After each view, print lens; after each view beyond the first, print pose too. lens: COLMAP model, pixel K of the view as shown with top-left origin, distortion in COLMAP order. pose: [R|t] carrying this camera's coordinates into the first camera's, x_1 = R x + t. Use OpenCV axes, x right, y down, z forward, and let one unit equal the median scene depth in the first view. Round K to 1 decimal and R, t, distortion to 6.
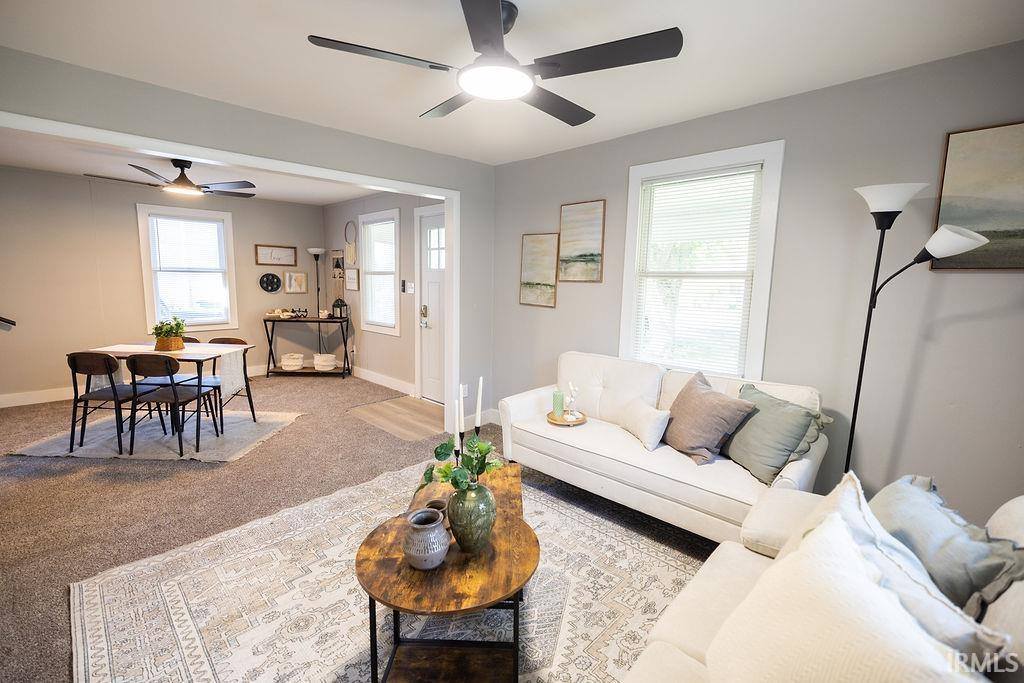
lens RADIAL K [[450.4, 0, 504.4], [0, 450.4, 325.5], [0, 0, 1]] dist [-0.000799, -0.000373]
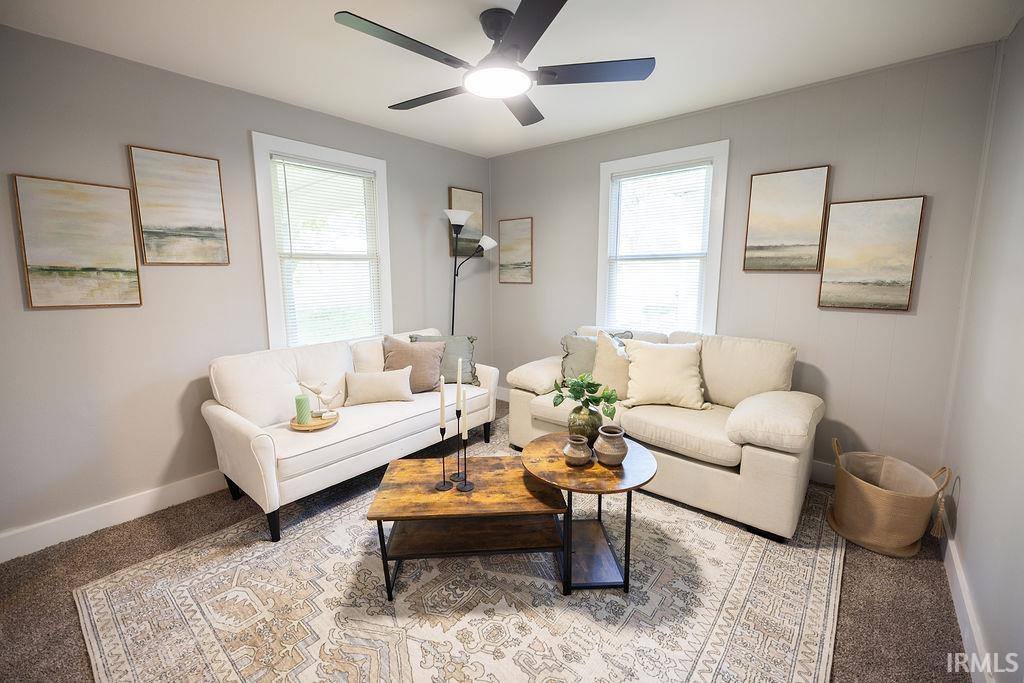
lens RADIAL K [[430.8, 0, 500.3], [0, 430.8, 325.3], [0, 0, 1]] dist [0.000500, 0.000813]
pose [[-0.068098, -0.149985, 0.986340, -0.587448], [0.099554, 0.982679, 0.156302, -0.061682], [-0.992699, 0.108838, -0.051987, 0.565841]]
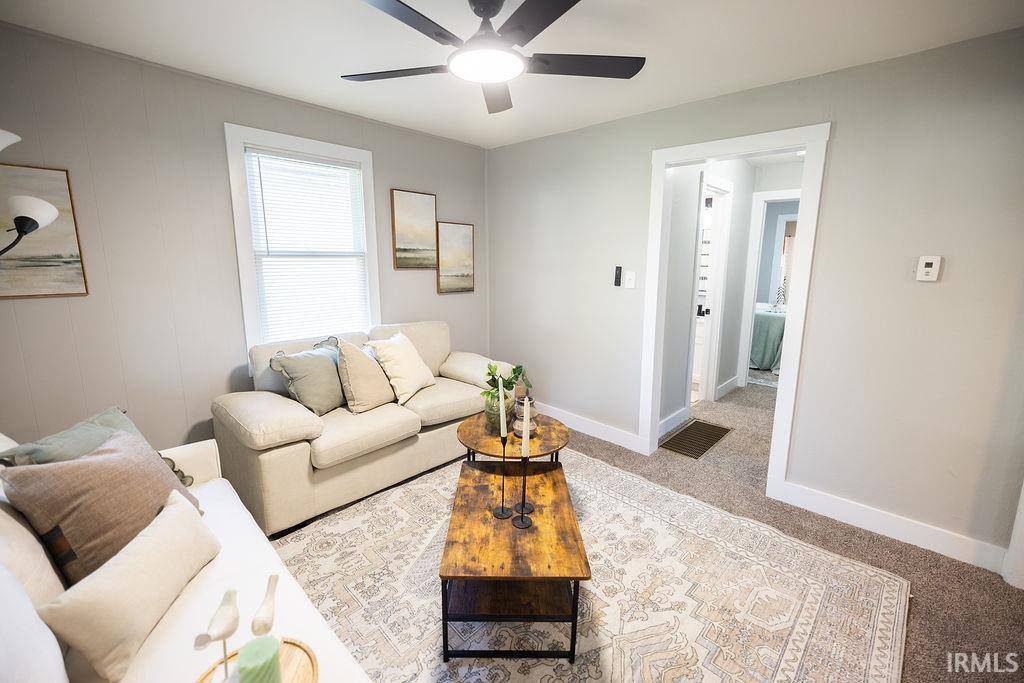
lens RADIAL K [[430.8, 0, 512.9], [0, 430.8, 333.1], [0, 0, 1]] dist [0.000500, 0.000813]
pose [[-0.999283, -0.020310, -0.031939, -0.027583], [-0.027915, 0.965328, 0.259543, -0.110104], [0.025560, 0.260249, -0.965203, 1.051207]]
